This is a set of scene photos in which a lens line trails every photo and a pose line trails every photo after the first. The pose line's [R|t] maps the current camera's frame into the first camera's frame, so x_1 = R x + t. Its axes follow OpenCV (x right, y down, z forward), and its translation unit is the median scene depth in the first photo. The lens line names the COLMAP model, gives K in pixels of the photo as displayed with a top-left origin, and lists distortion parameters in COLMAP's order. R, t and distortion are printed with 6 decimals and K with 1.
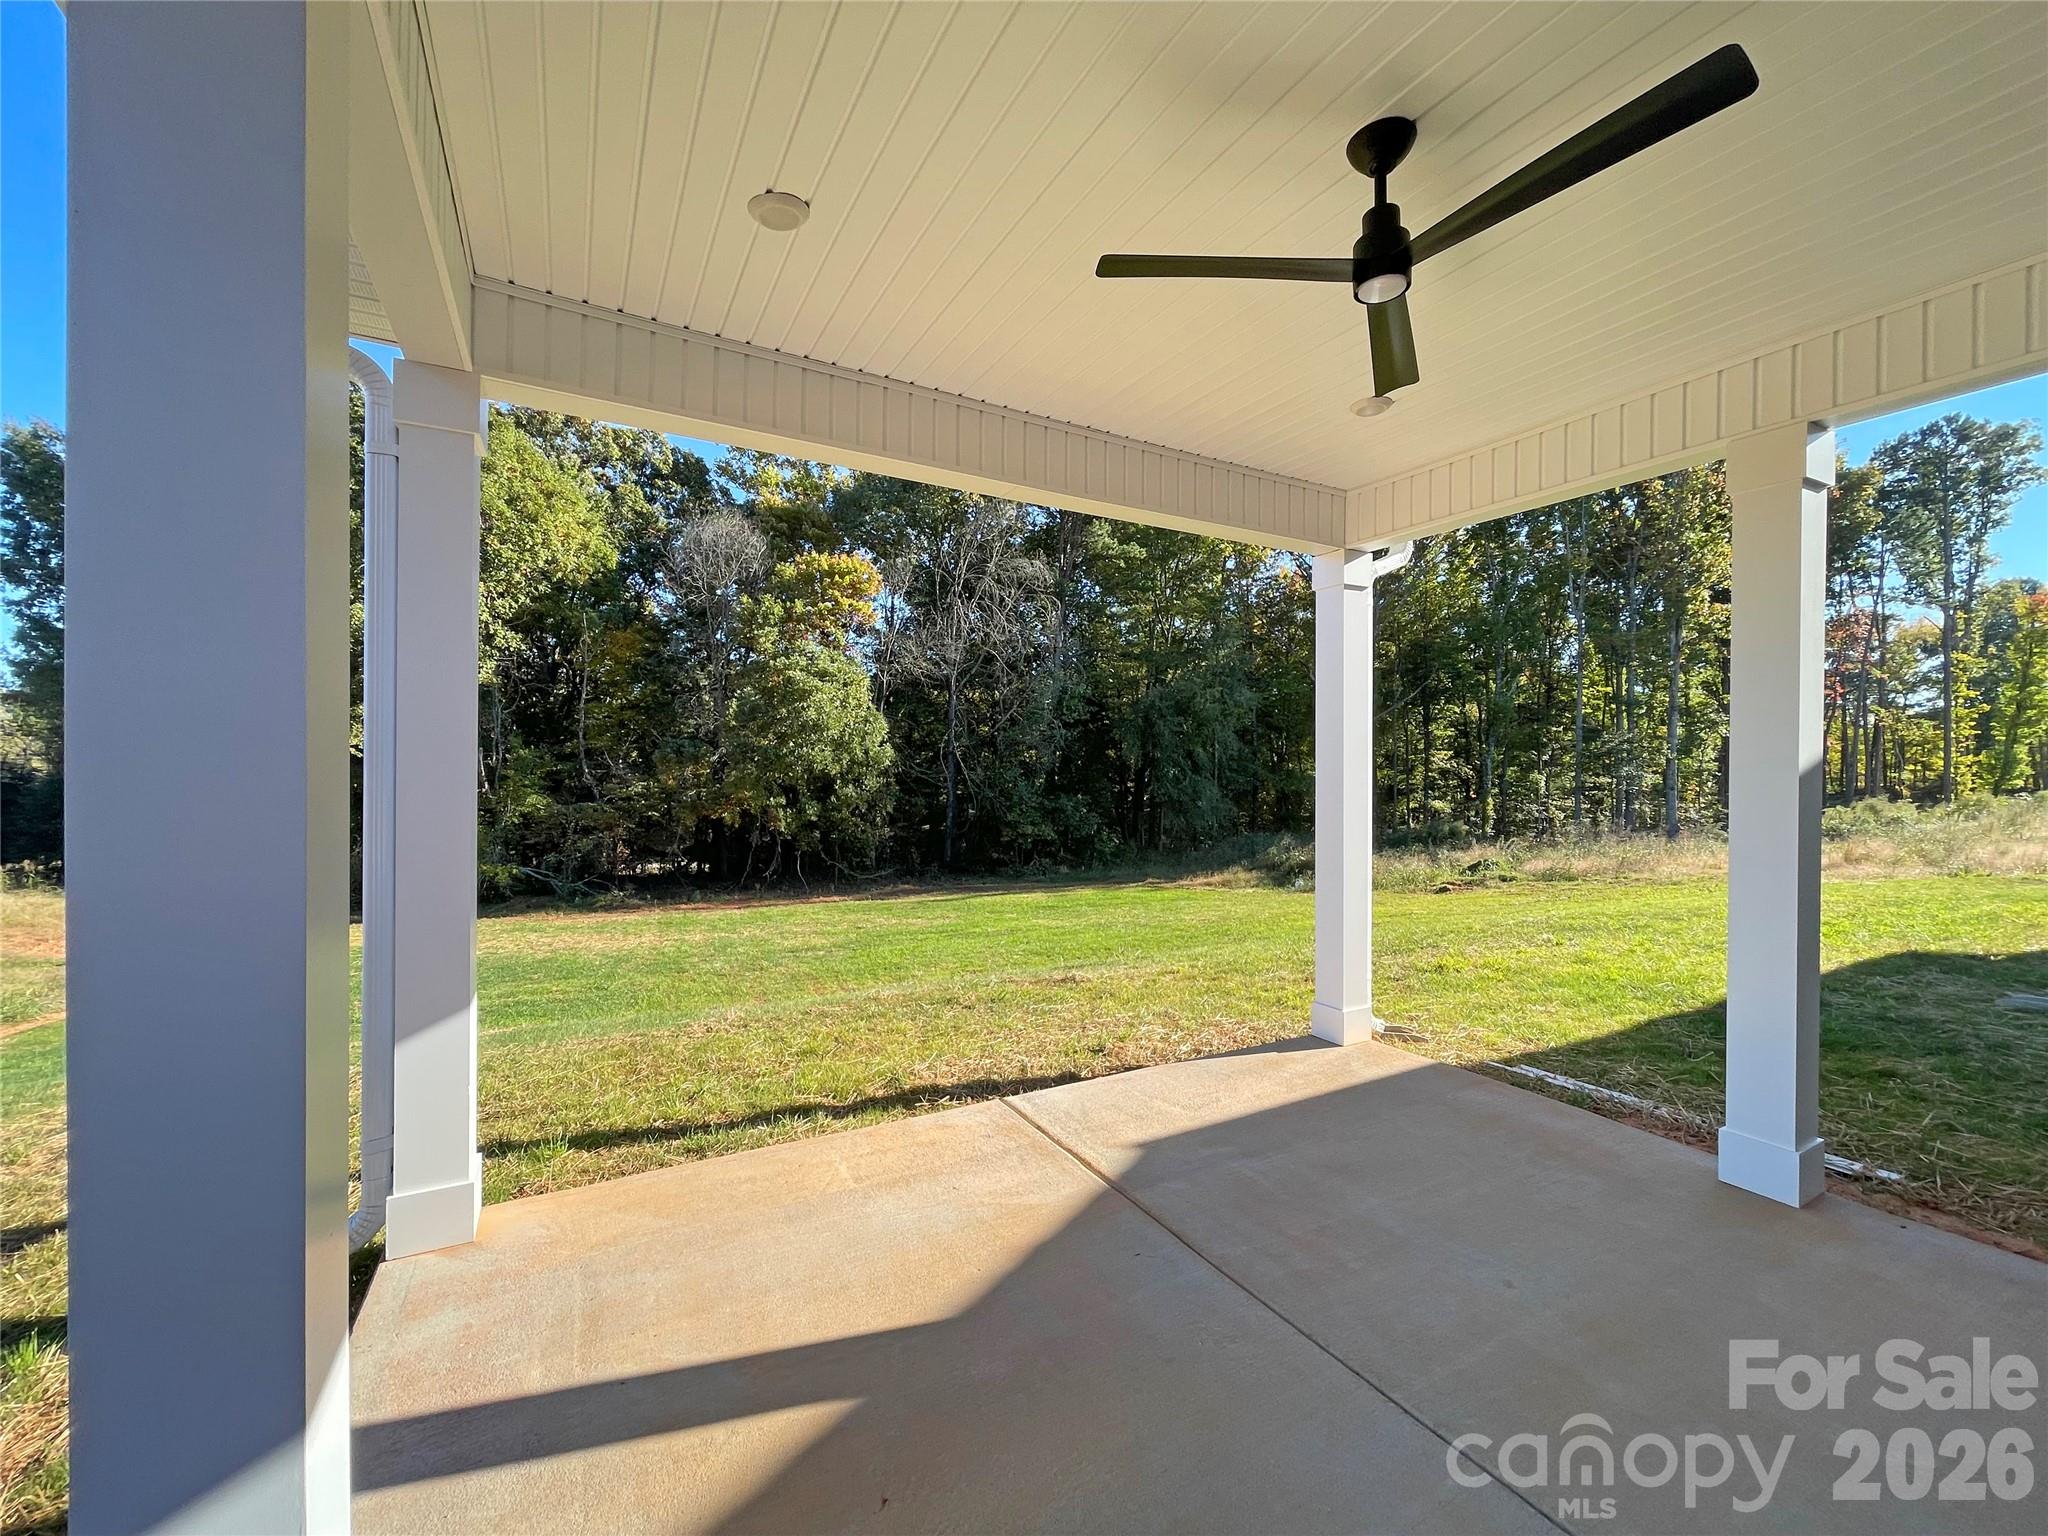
lens RADIAL K [[812.1, 0, 1020.7], [0, 812.1, 780.6], [0, 0, 1]] dist [0.000525, -0.000047]
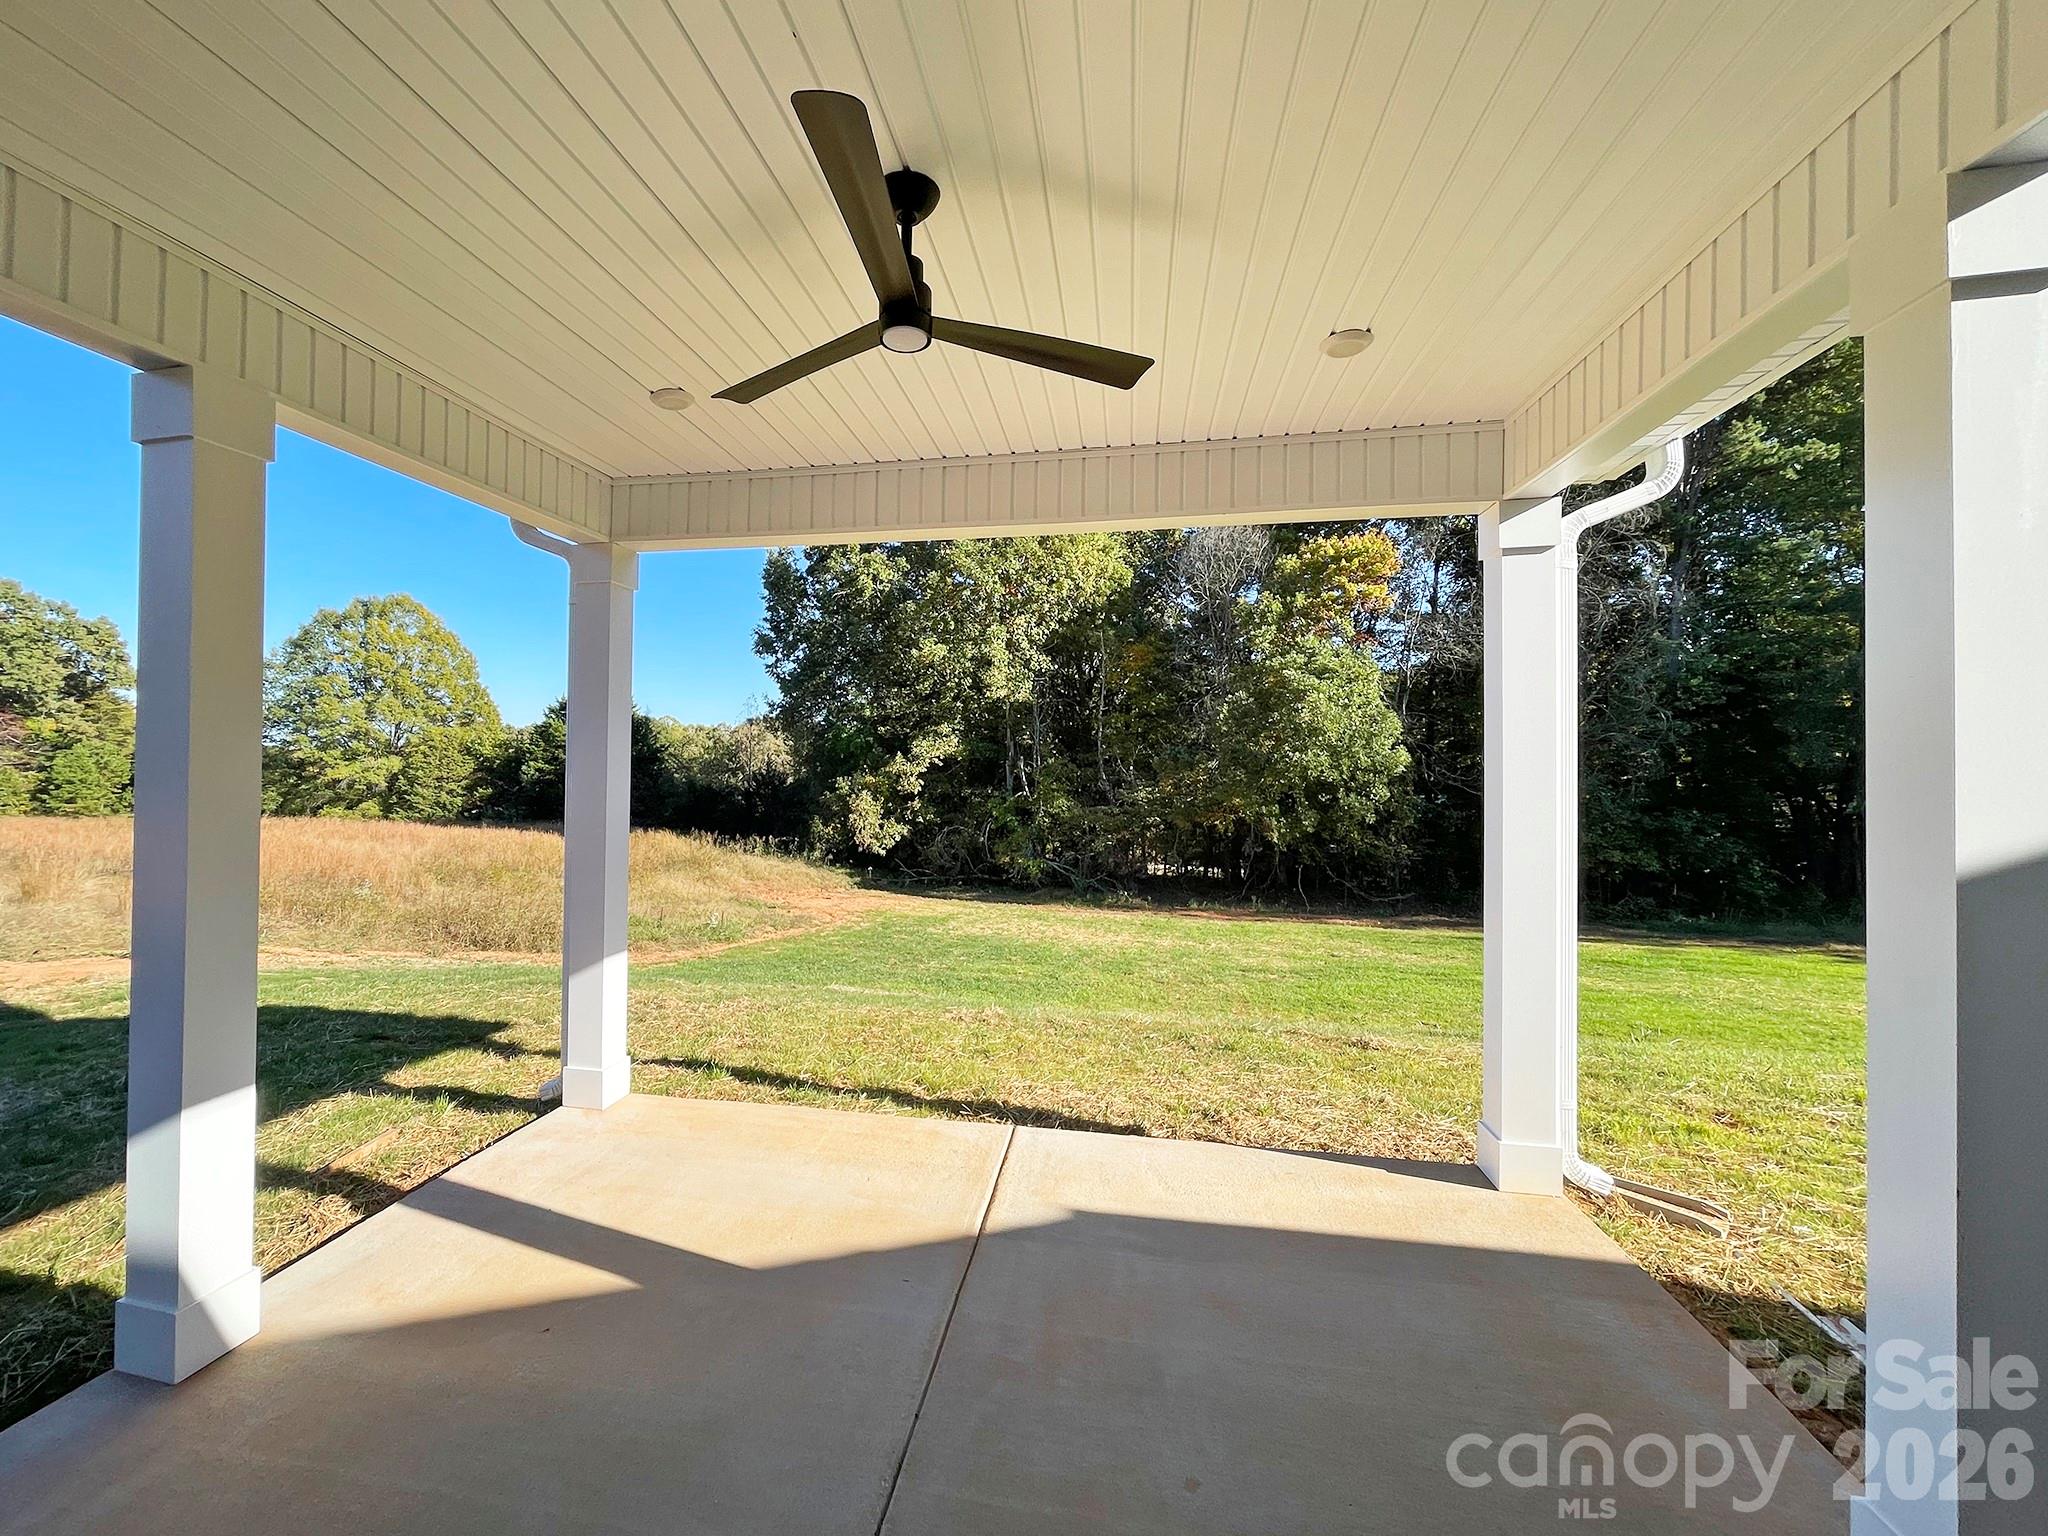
lens RADIAL K [[866.5, 0, 993.3], [0, 866.5, 764.8], [0, 0, 1]] dist [0.002398, 0.000300]
pose [[0.766339, -0.005895, -0.642410, 0.099698], [-0.007695, 0.999802, -0.018355, -0.005929], [0.642391, 0.019009, 0.766142, 0.022315]]
